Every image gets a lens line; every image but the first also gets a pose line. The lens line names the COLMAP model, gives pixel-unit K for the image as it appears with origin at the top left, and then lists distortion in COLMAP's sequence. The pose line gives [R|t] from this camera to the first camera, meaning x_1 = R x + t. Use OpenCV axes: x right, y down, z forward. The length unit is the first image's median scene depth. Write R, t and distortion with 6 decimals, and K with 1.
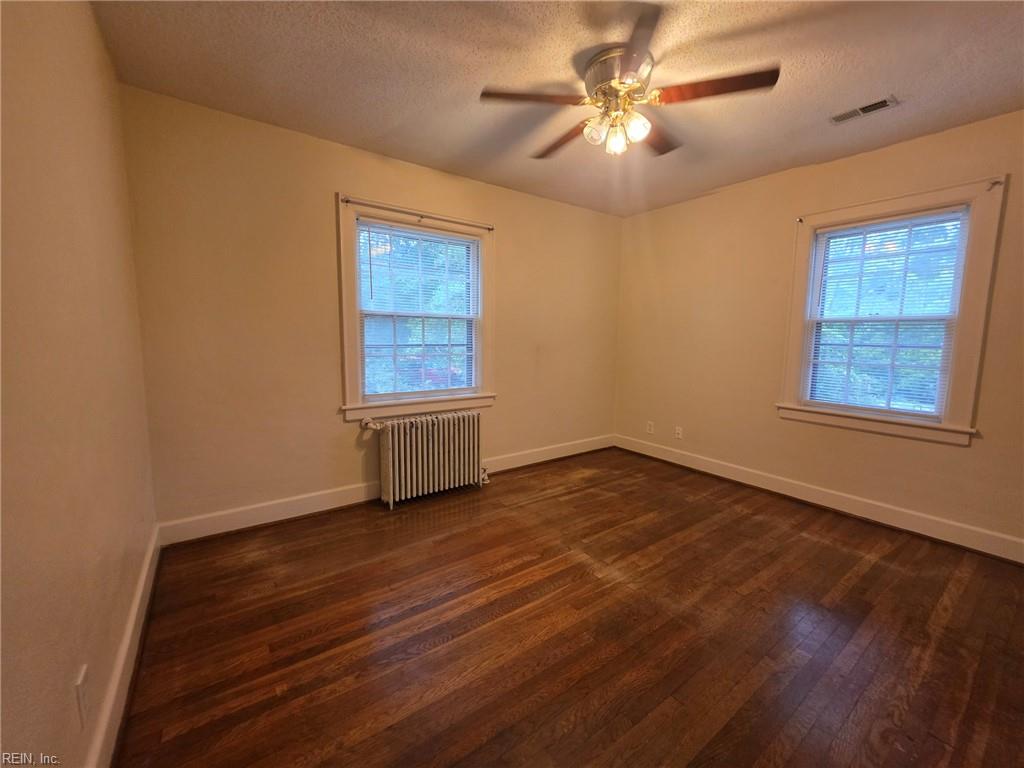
lens RADIAL K [[411.3, 0, 513.2], [0, 411.3, 379.4], [0, 0, 1]] dist [-0.000532, -0.000174]
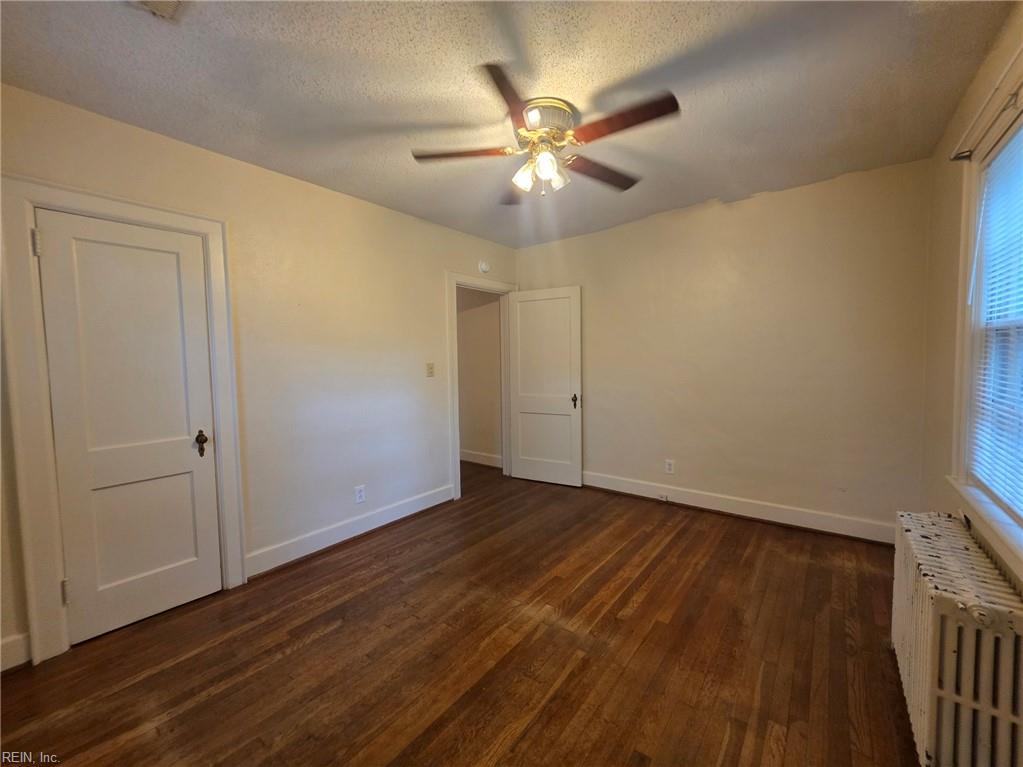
lens RADIAL K [[416.6, 0, 513.1], [0, 416.6, 378.4], [0, 0, 1]] dist [-0.000069, -0.000770]
pose [[-0.959781, 0.017491, -0.280204, 0.554573], [-0.027079, 0.987636, 0.154406, -0.218246], [0.279440, 0.155784, -0.947441, 1.818399]]
